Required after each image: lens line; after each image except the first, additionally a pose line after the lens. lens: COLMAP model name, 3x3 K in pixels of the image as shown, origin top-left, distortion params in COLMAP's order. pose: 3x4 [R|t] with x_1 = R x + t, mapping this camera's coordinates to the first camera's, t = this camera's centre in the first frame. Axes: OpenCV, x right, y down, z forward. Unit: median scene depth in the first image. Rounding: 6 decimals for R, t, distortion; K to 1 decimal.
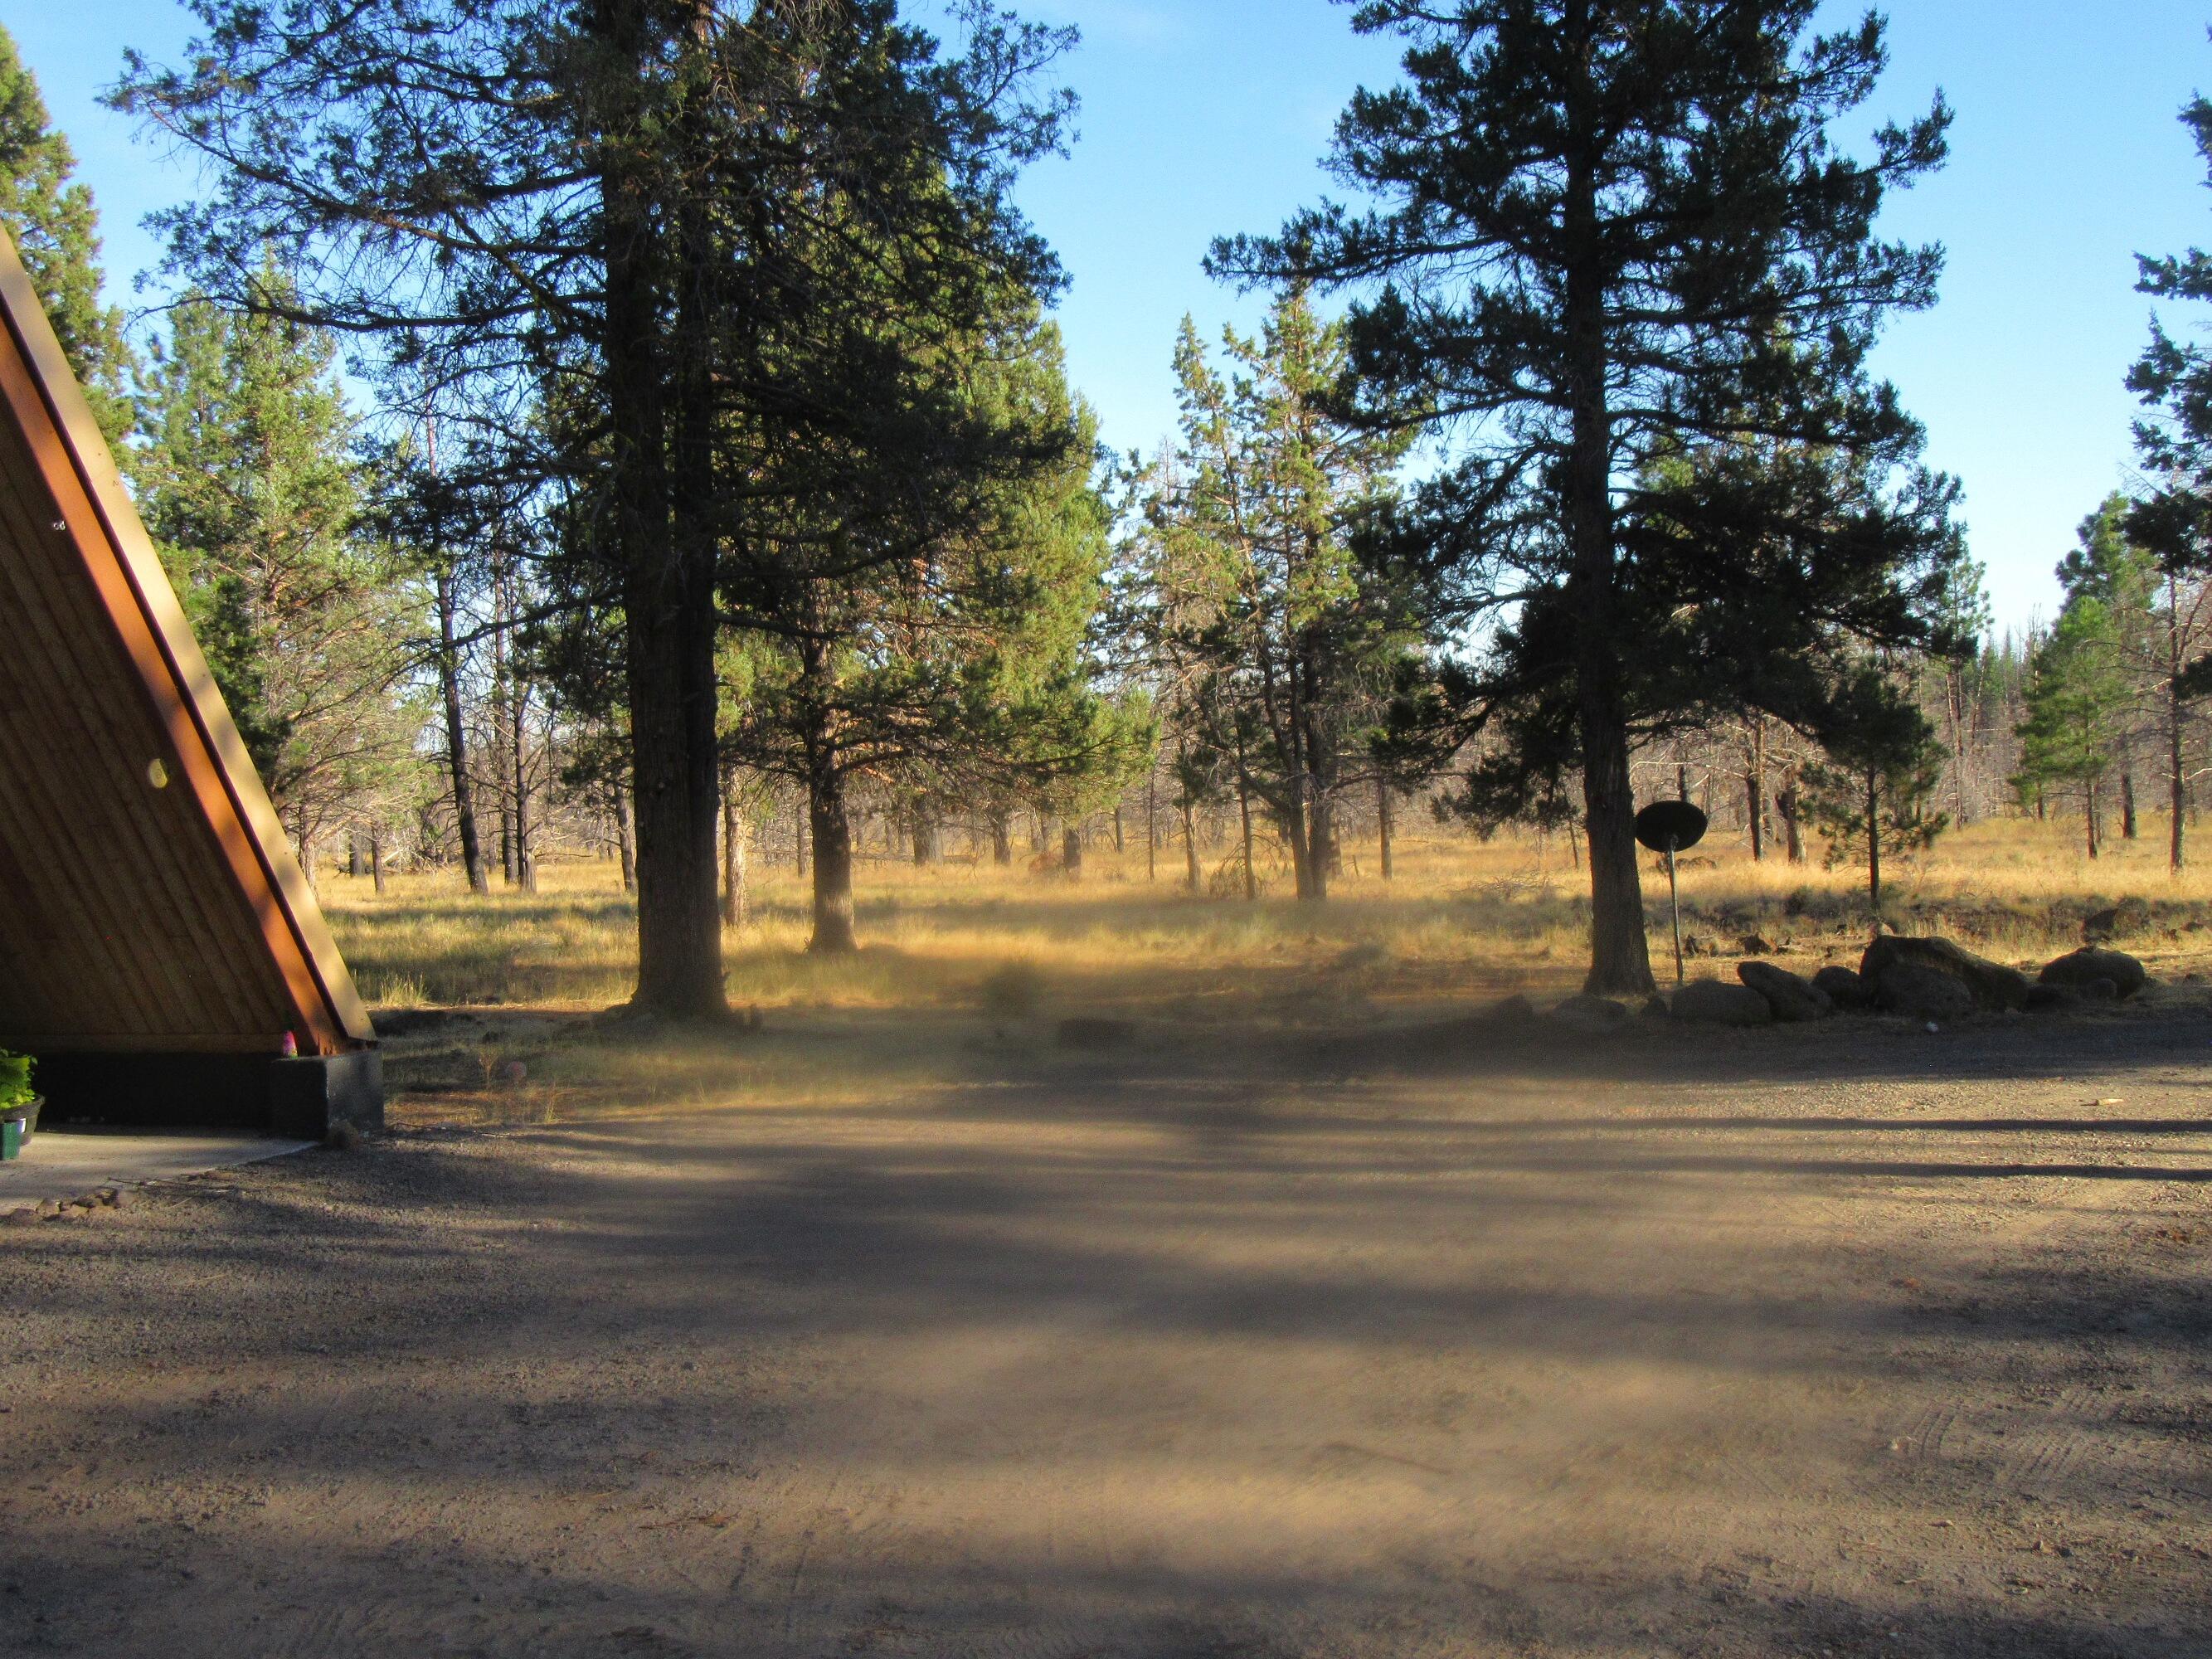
lens RADIAL K [[2573.0, 0, 1100.4], [0, 2573.0, 819.9], [0, 0, 1]] dist [0.011353, 0.000000]
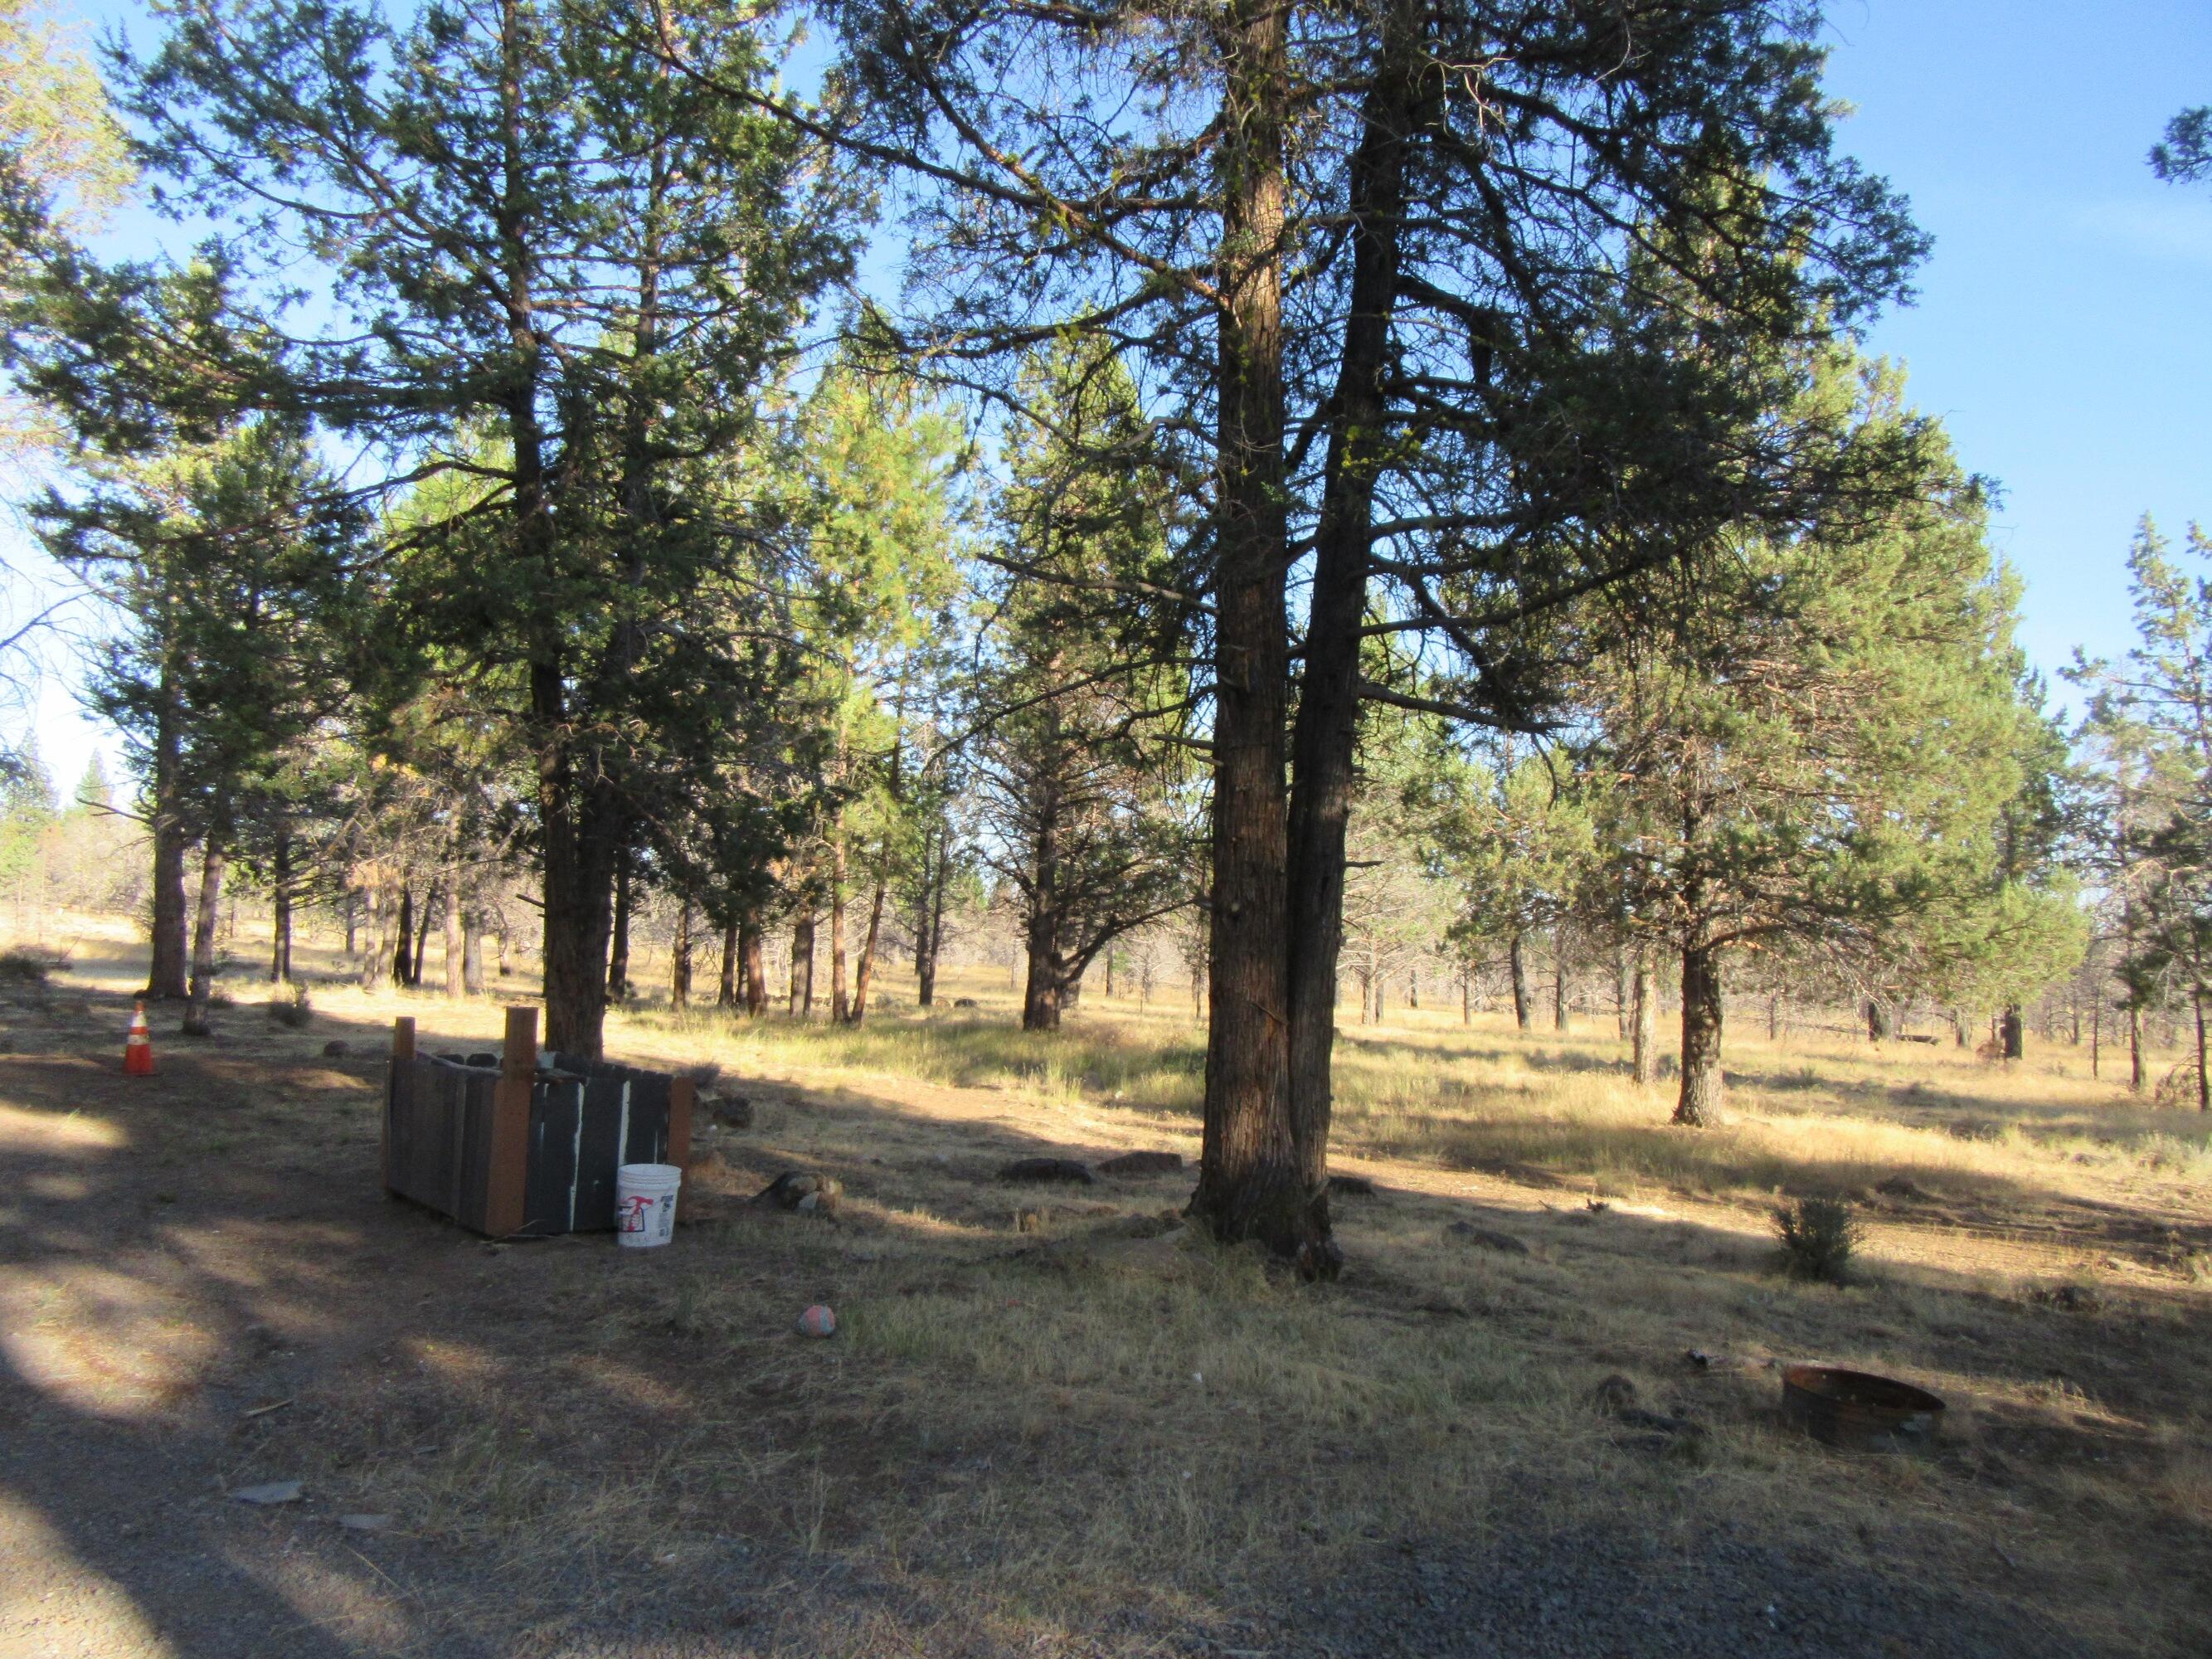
lens RADIAL K [[1632.5, 0, 1103.7], [0, 1632.5, 828.0], [0, 0, 1]] dist [-0.033811, 0.023028]
pose [[0.856342, 0.029338, -0.515575, 0.028329], [-0.076620, 0.994553, -0.070668, -0.000507], [0.510694, 0.100020, 0.853925, 0.536945]]
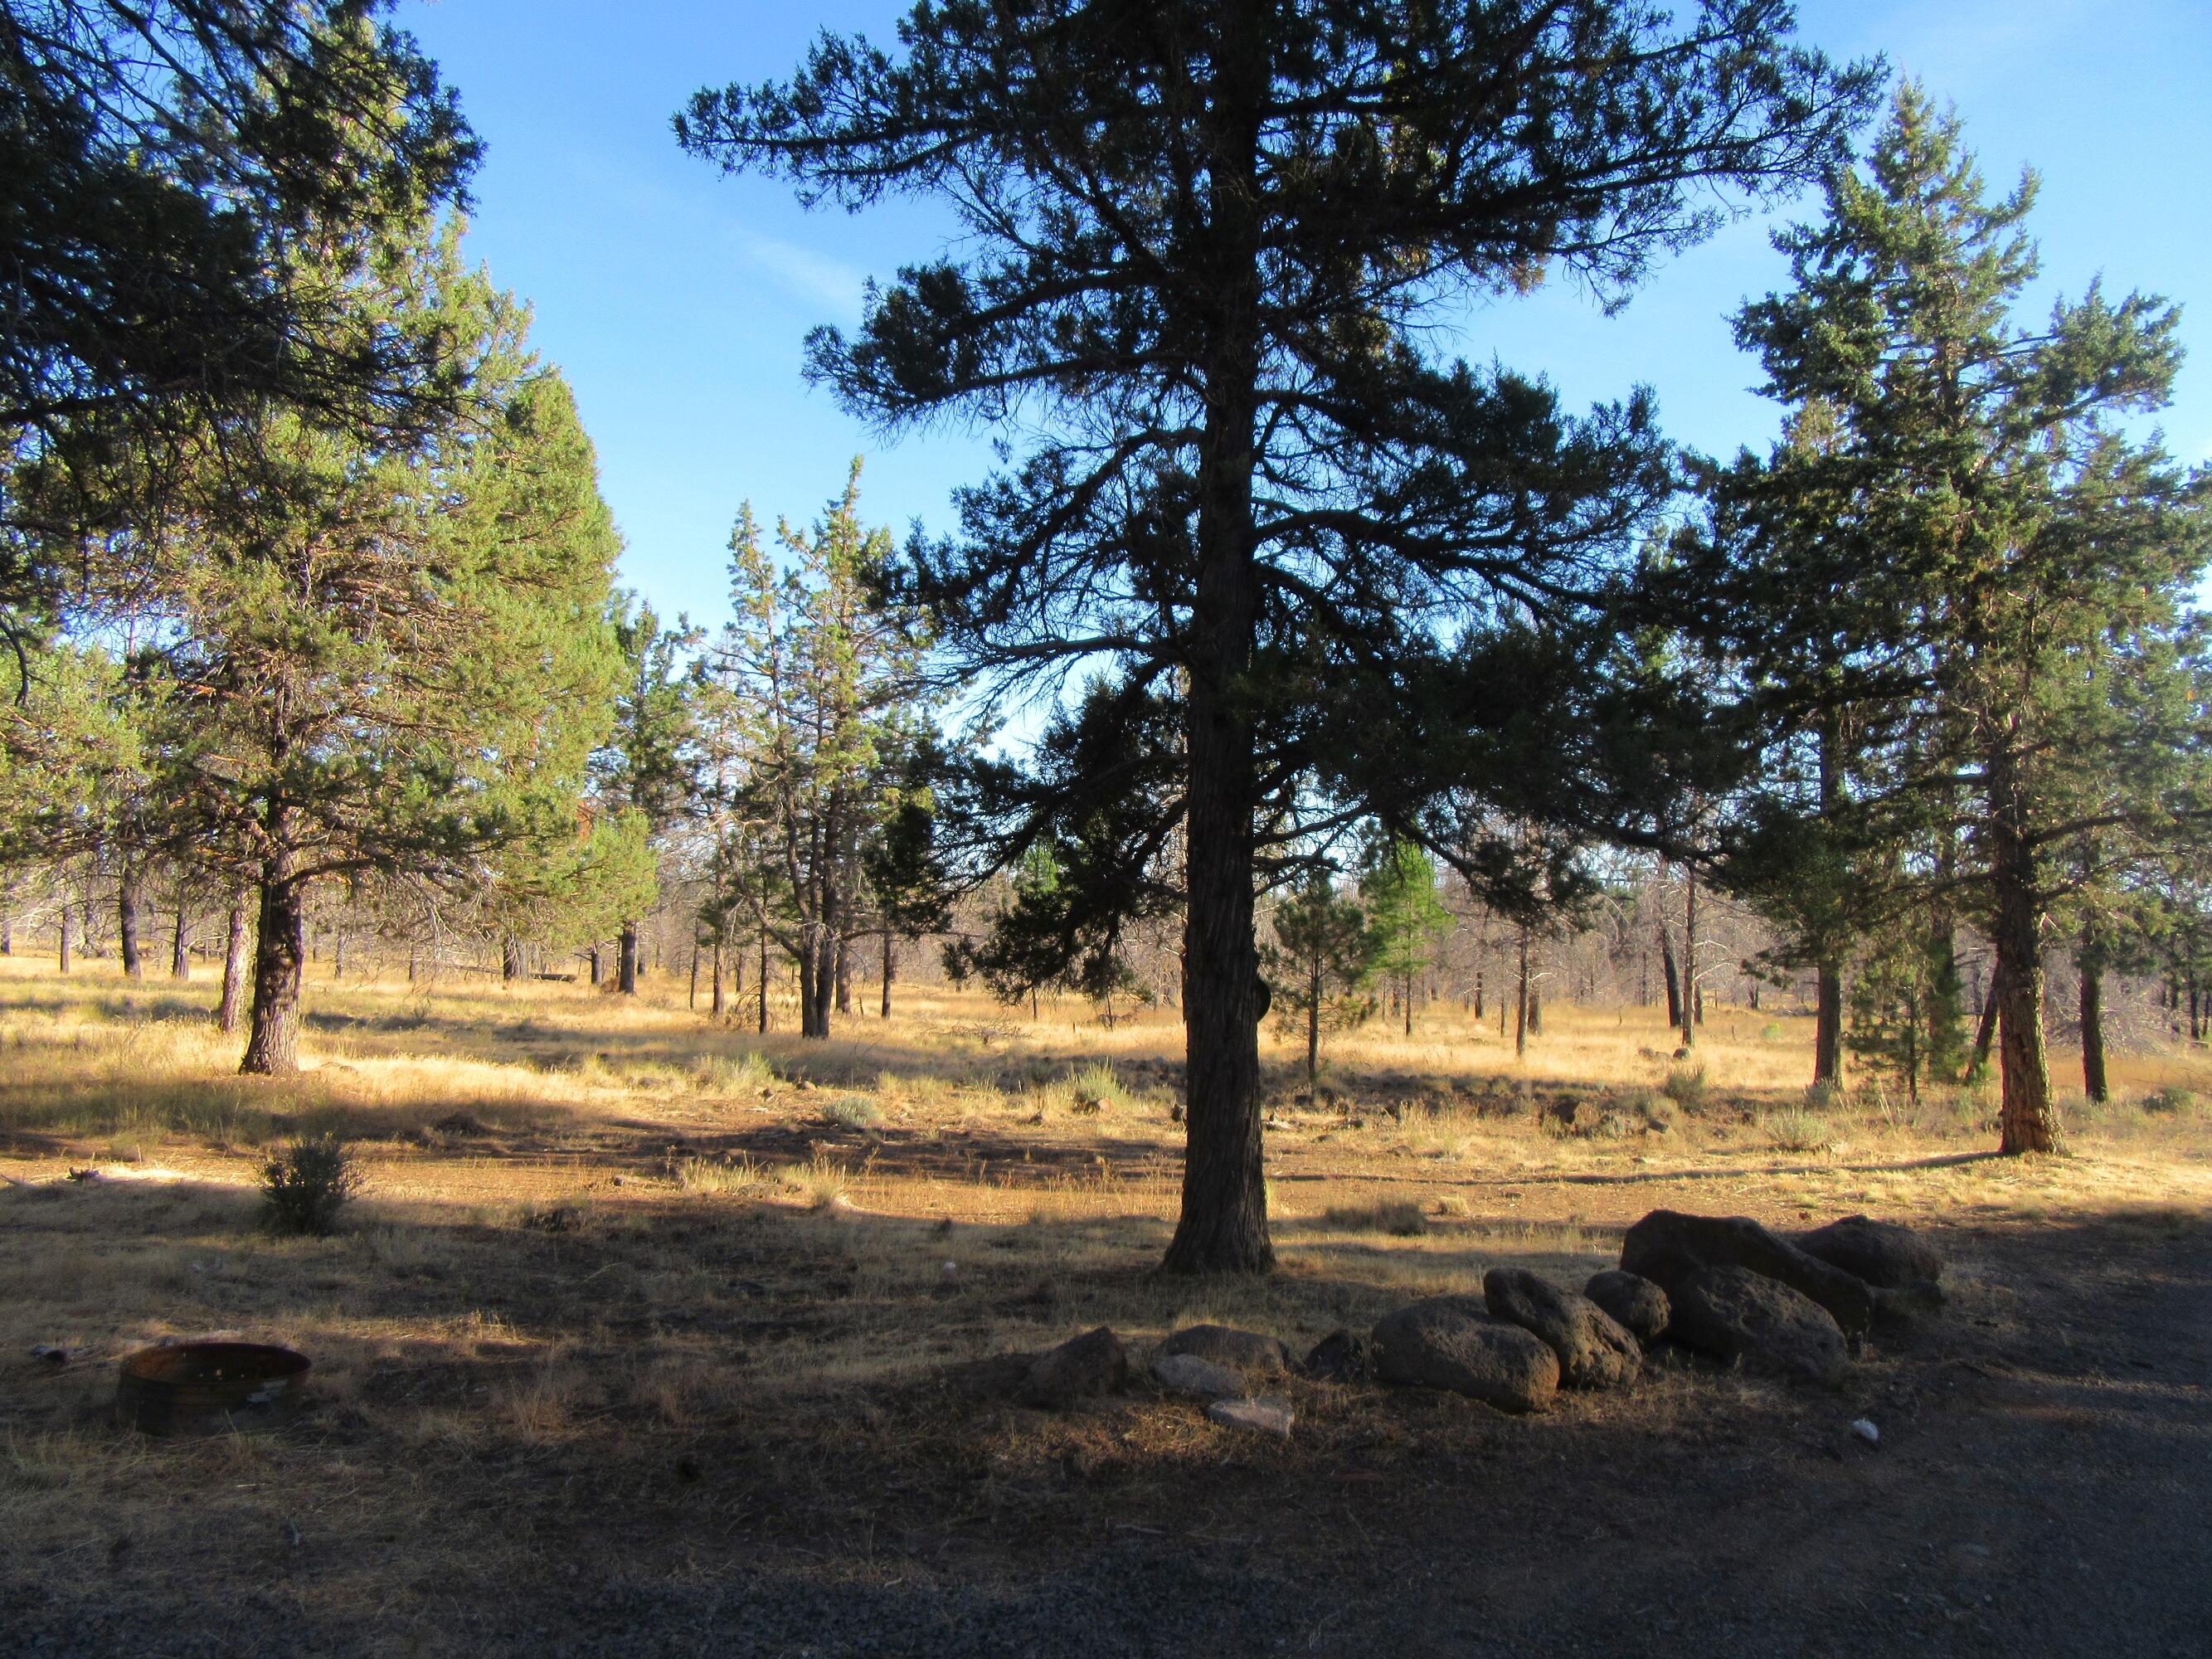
lens RADIAL K [[1632.5, 0, 1105.7], [0, 1632.5, 823.6], [0, 0, 1]] dist [-0.033811, 0.023028]
pose [[0.968829, 0.089172, 0.231126, 0.067391], [-0.068050, 0.992875, -0.097819, -0.000633], [-0.238202, 0.079042, 0.967994, 0.576238]]
